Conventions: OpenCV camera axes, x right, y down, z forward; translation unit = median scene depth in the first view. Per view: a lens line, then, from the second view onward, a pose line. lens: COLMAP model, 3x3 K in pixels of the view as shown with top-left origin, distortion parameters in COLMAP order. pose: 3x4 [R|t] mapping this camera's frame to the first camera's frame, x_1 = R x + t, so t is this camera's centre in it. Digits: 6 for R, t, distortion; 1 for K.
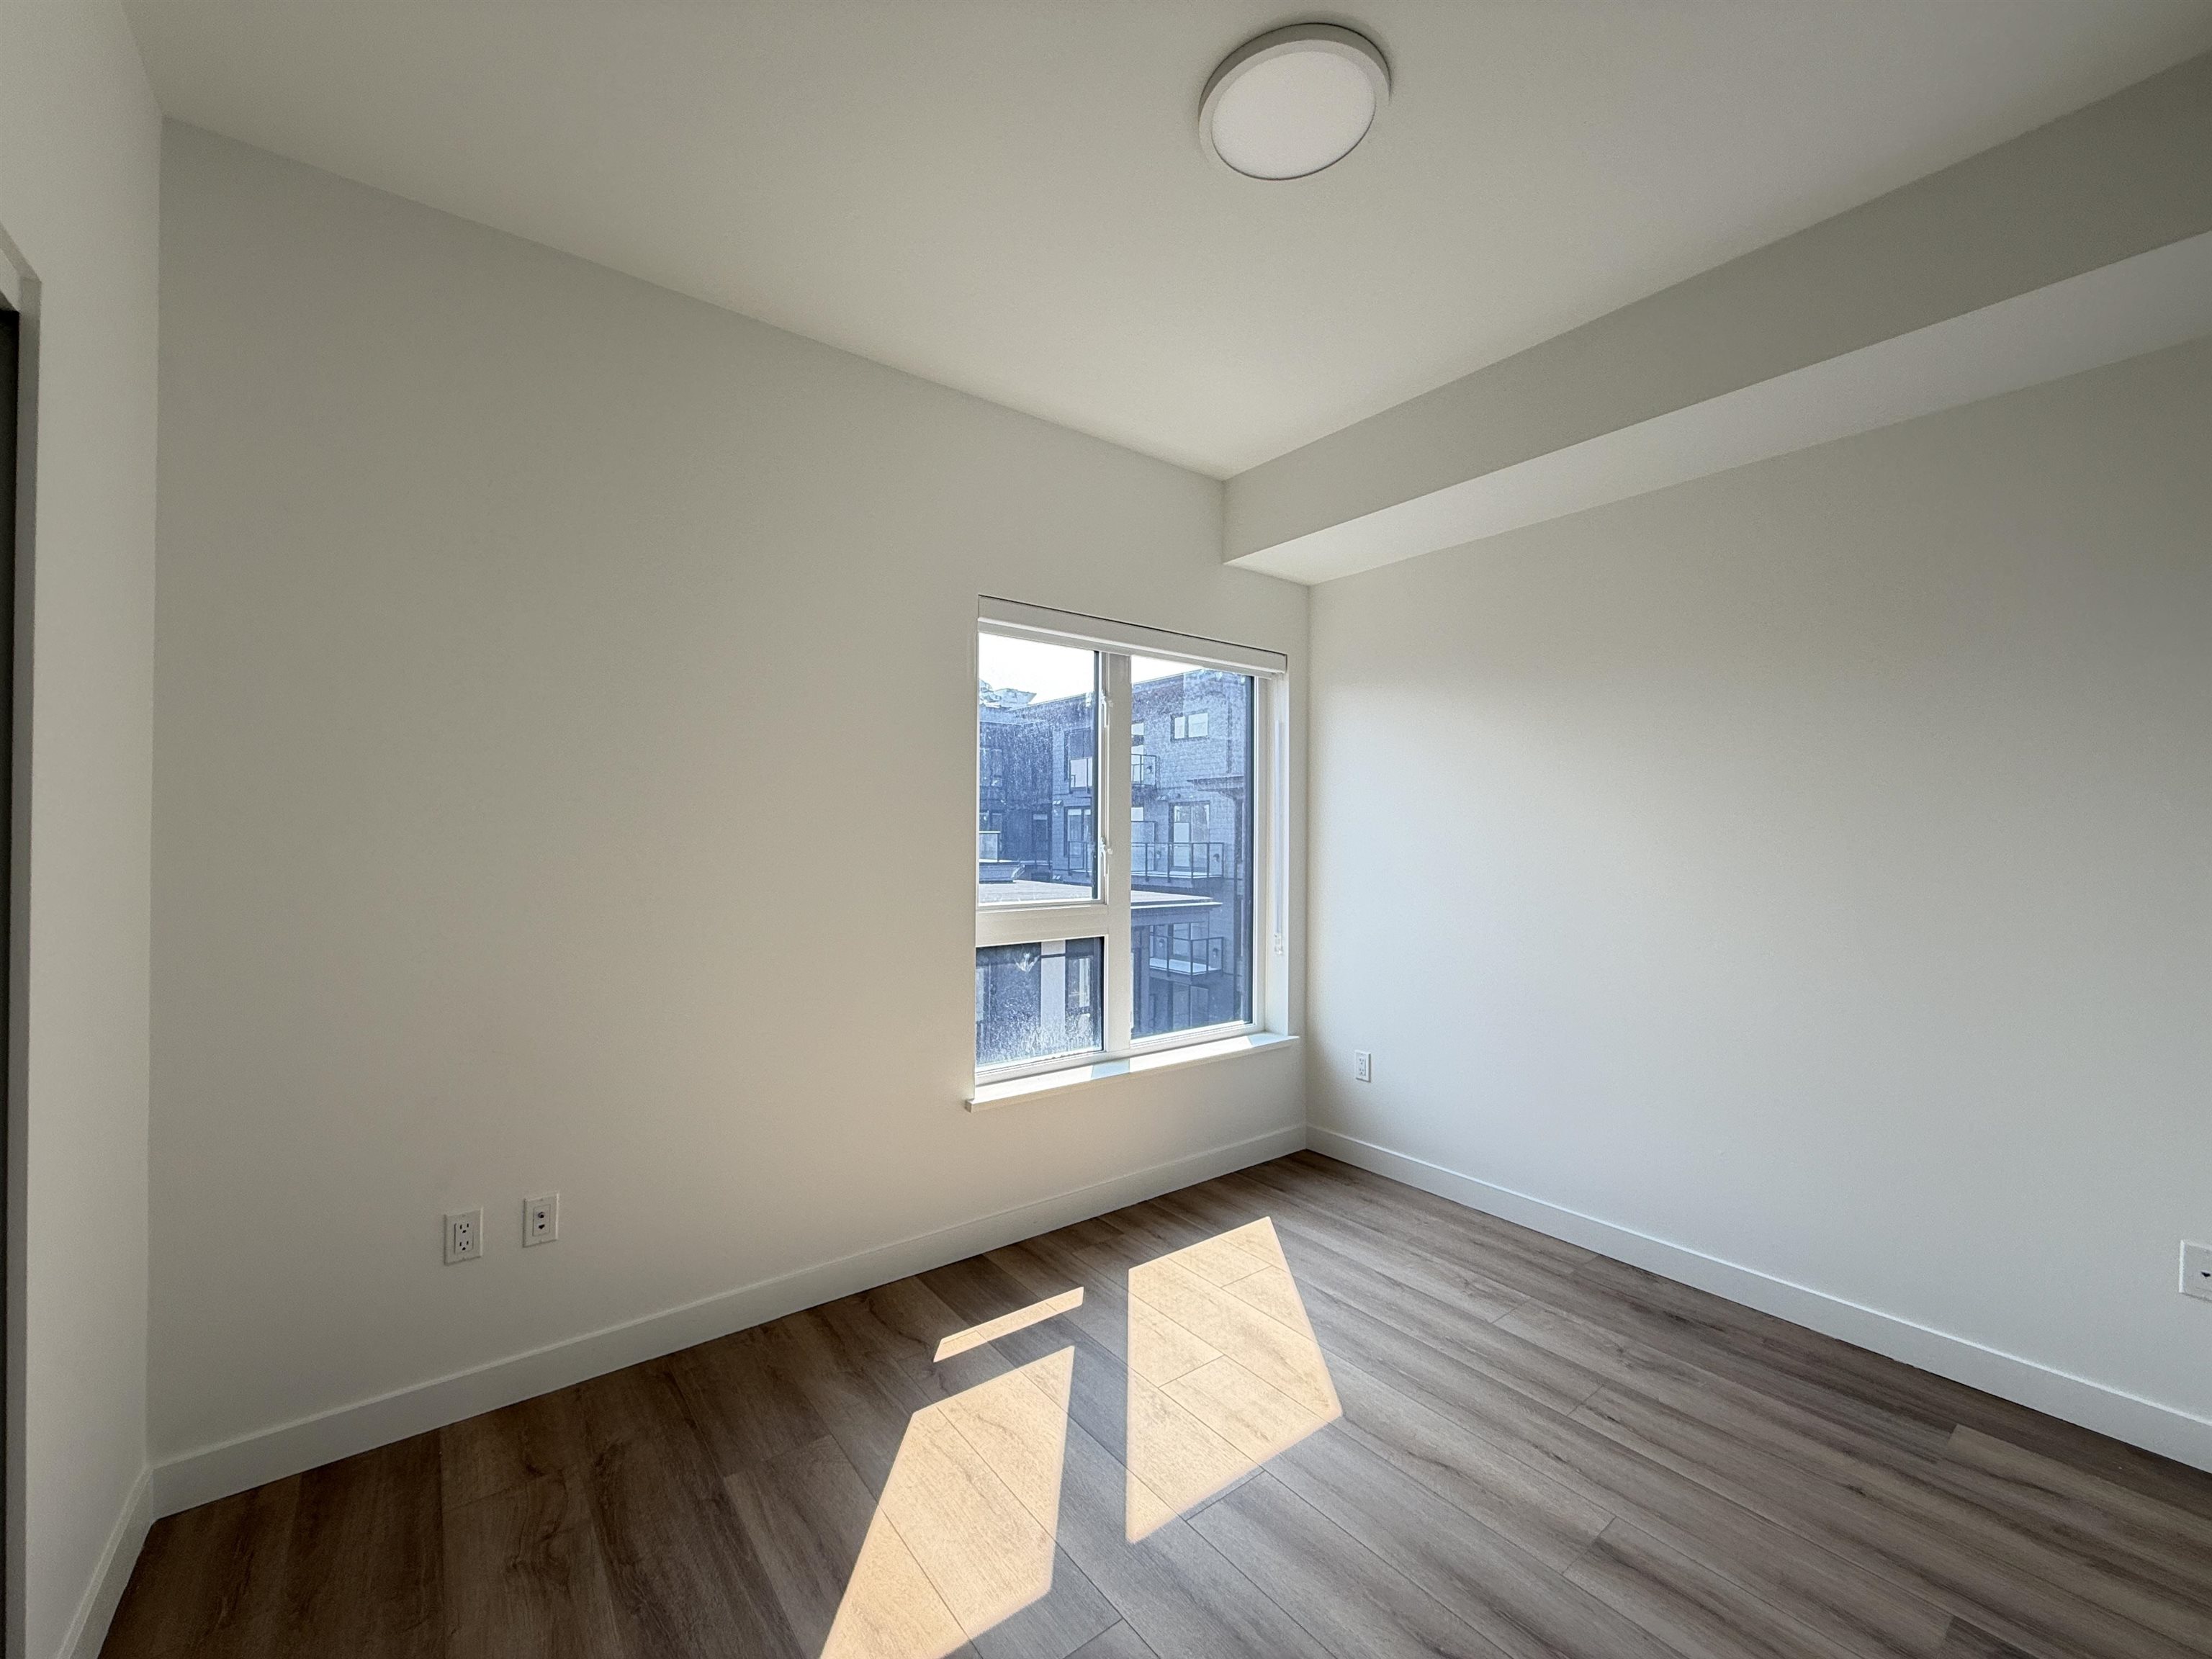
lens RADIAL K [[882.2, 0, 1097.2], [0, 882.2, 830.0], [0, 0, 1]] dist [0.000057, 0.000146]
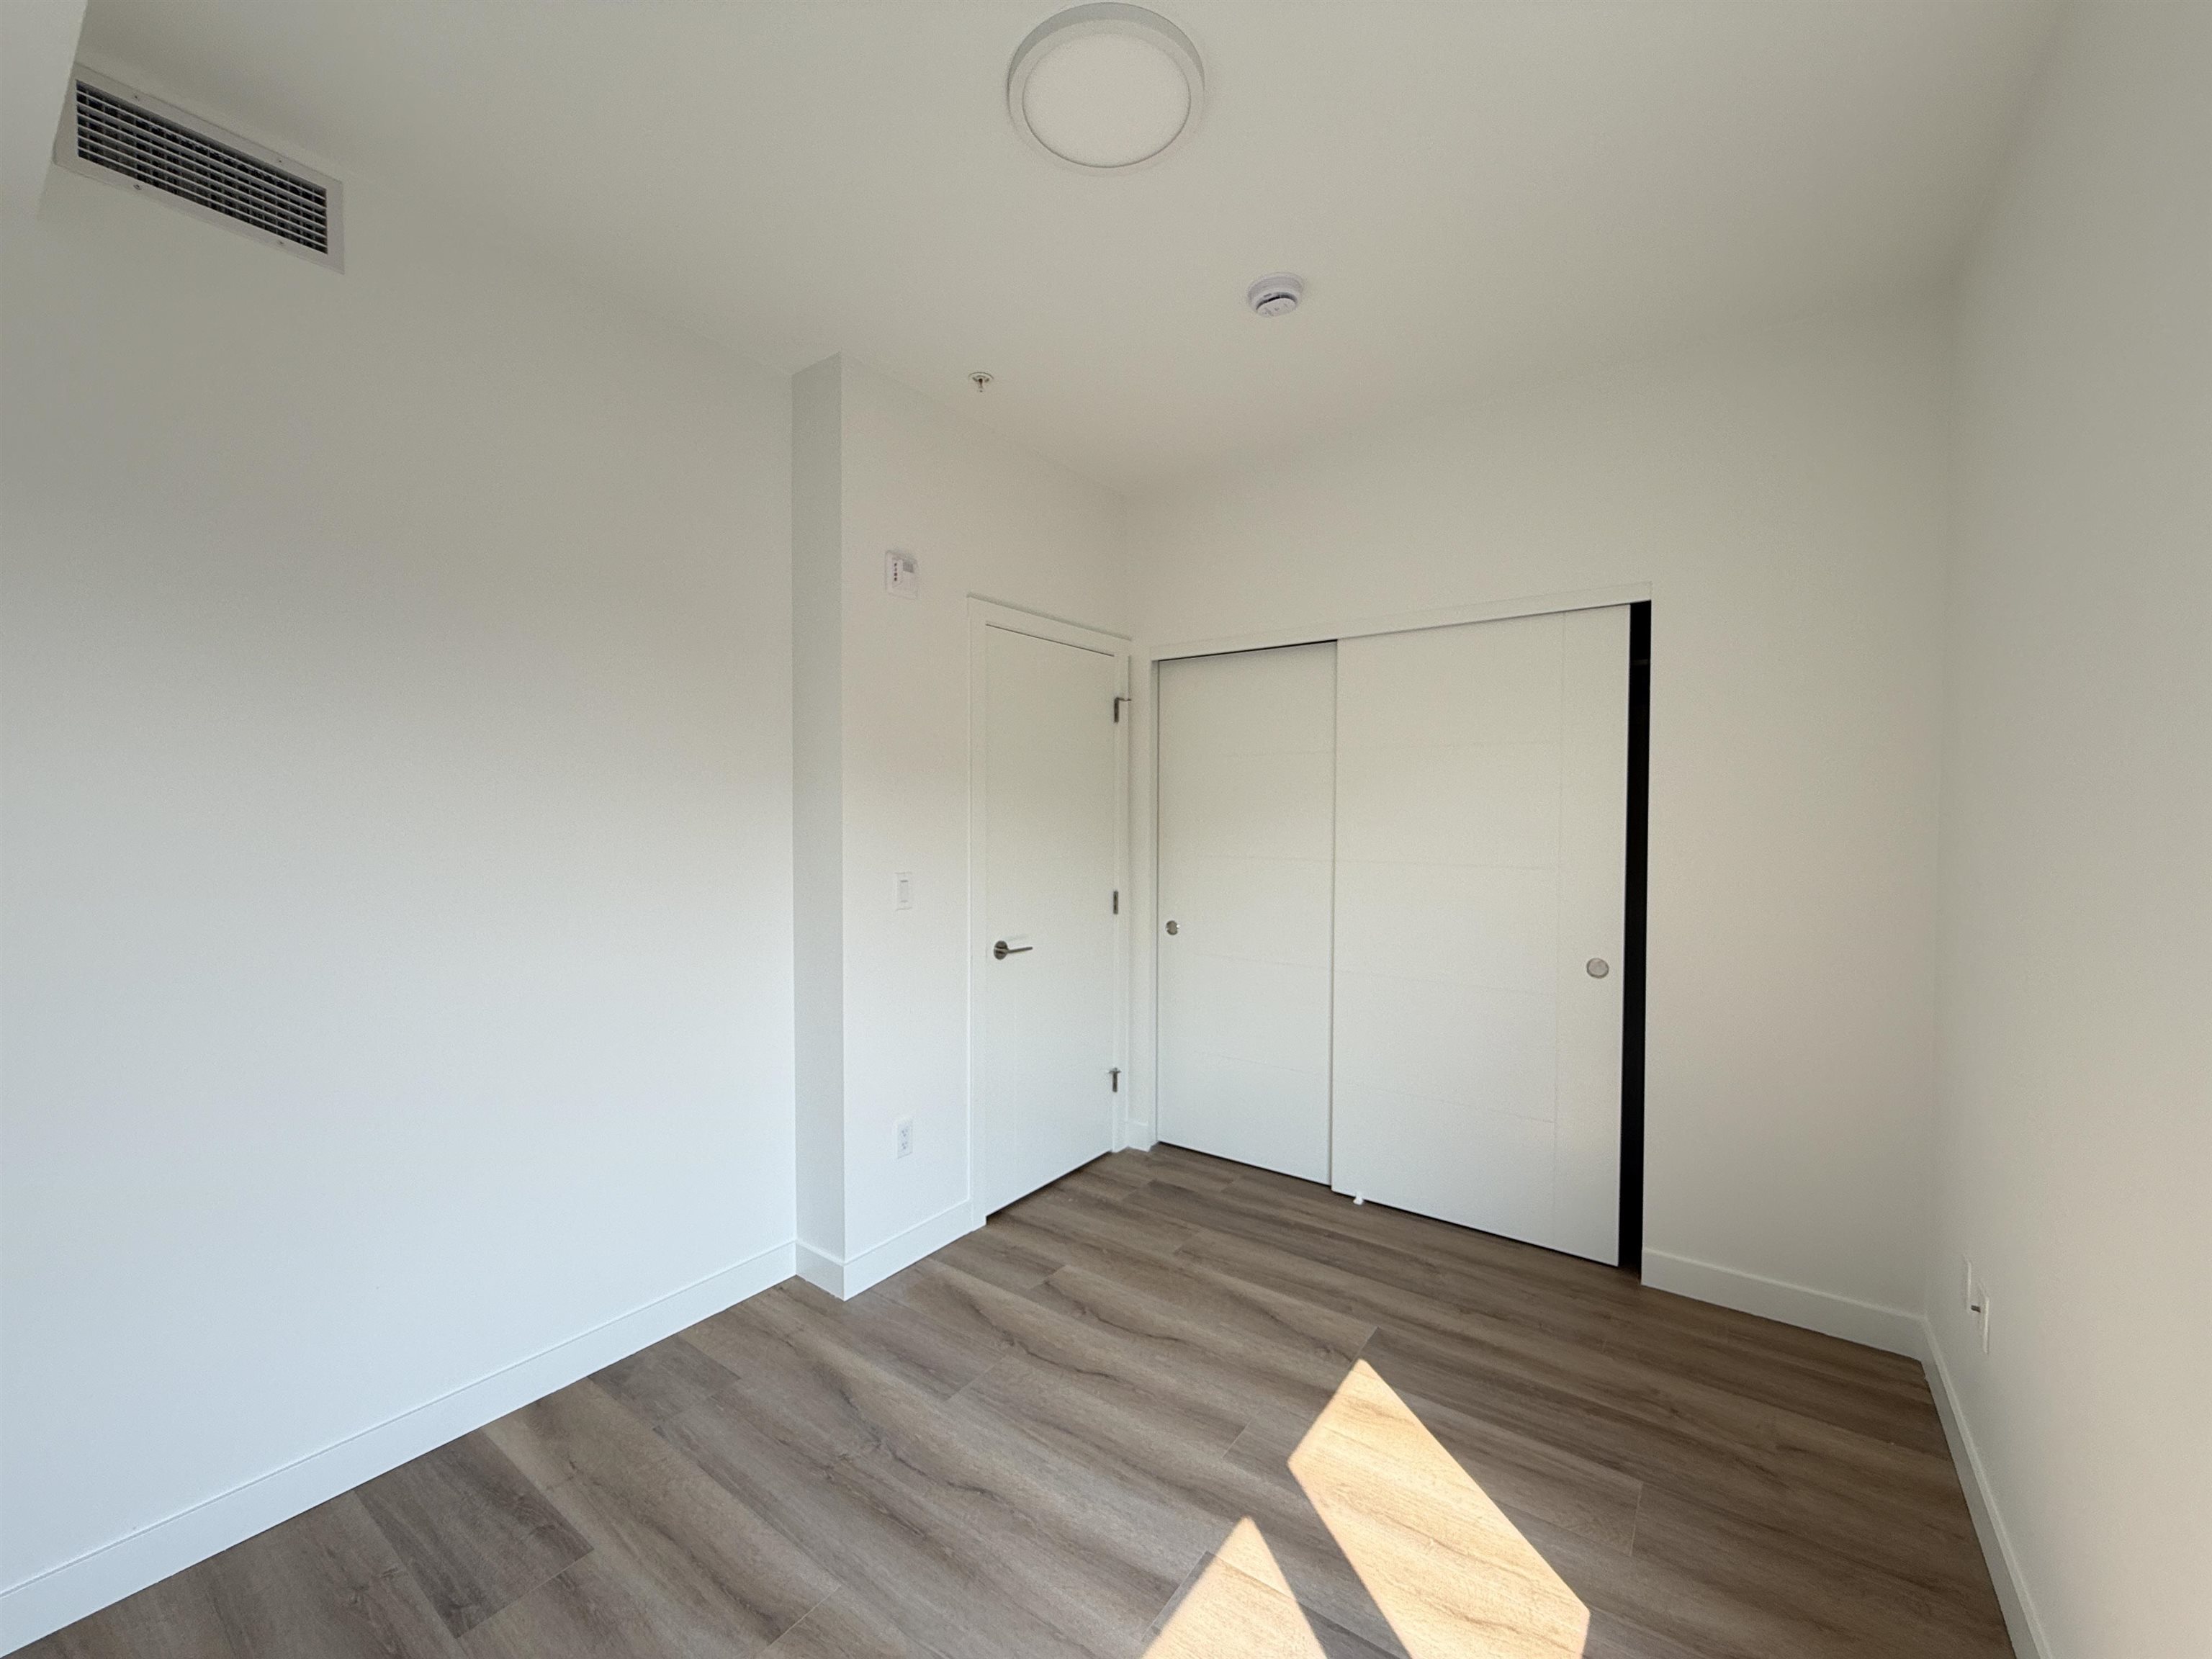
lens RADIAL K [[882.2, 0, 1097.2], [0, 882.2, 830.0], [0, 0, 1]] dist [0.000057, 0.000146]
pose [[-0.959408, -0.006989, -0.281936, 0.511041], [-0.008333, 0.999959, 0.003568, -0.017348], [0.281899, 0.005773, -0.959427, 1.943466]]
